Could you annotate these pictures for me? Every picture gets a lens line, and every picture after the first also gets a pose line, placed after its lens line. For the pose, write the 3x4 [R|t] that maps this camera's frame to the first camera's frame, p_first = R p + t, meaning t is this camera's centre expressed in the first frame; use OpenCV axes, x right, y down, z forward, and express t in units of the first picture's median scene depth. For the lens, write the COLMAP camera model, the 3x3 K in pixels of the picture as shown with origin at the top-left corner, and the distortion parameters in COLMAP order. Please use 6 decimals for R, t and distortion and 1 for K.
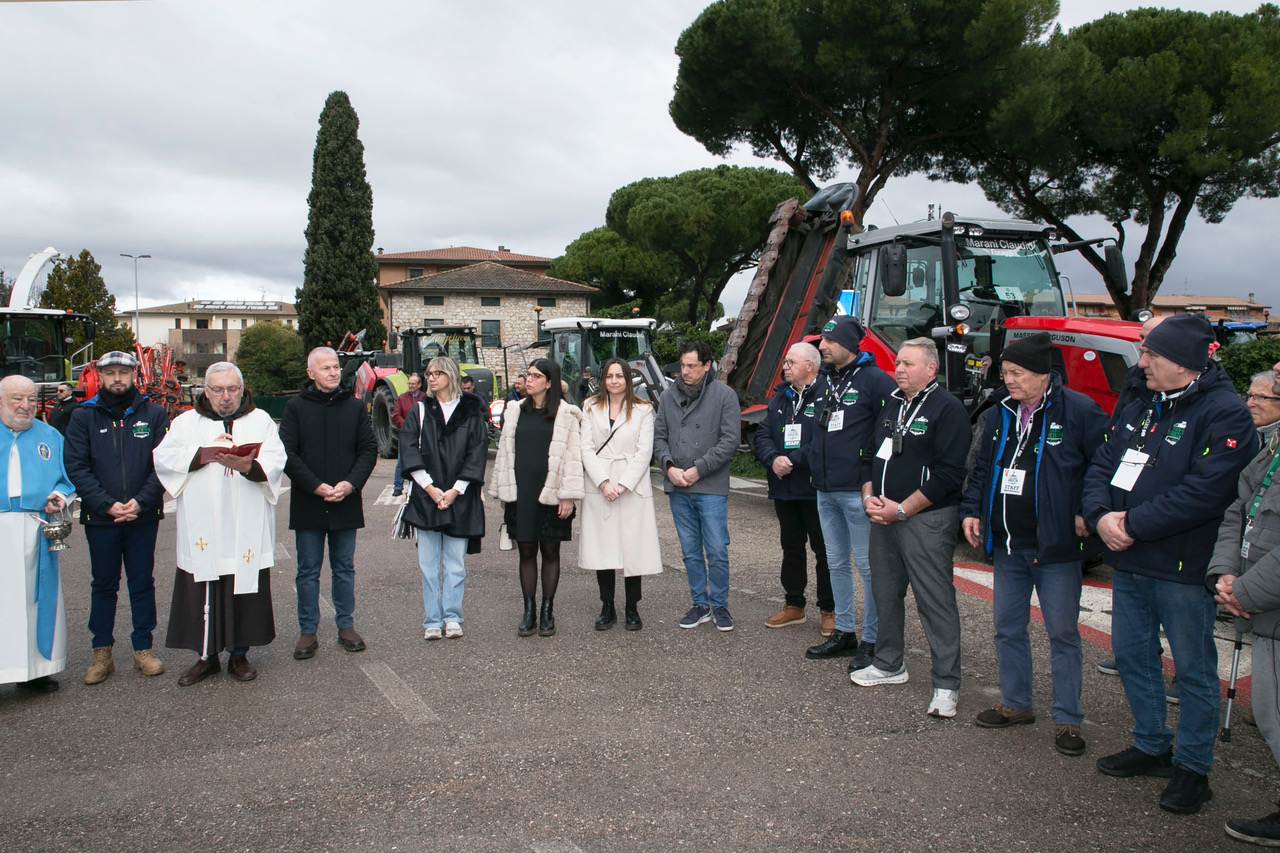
lens RADIAL K [[938.0, 0, 640.0], [0, 938.0, 426.5], [0, 0, 1]] dist [-0.048543, 0.040111]
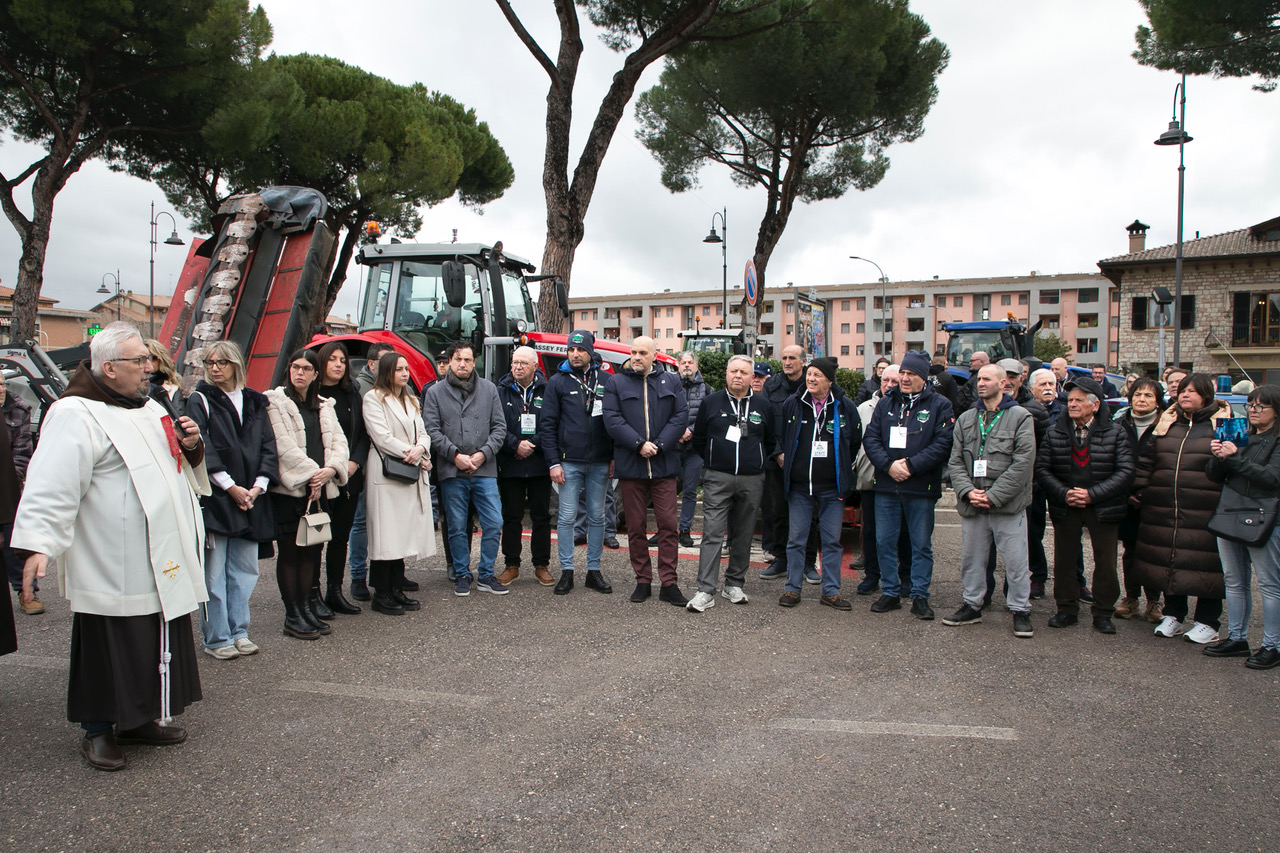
lens RADIAL K [[916.4, 0, 615.4], [0, 916.4, 443.2], [0, 0, 1]] dist [-0.063562, 0.040780]
pose [[0.642247, -0.023929, 0.766124, -0.099293], [0.013277, 0.999710, 0.020094, 0.001582], [-0.766383, -0.002733, 0.642378, 0.027640]]
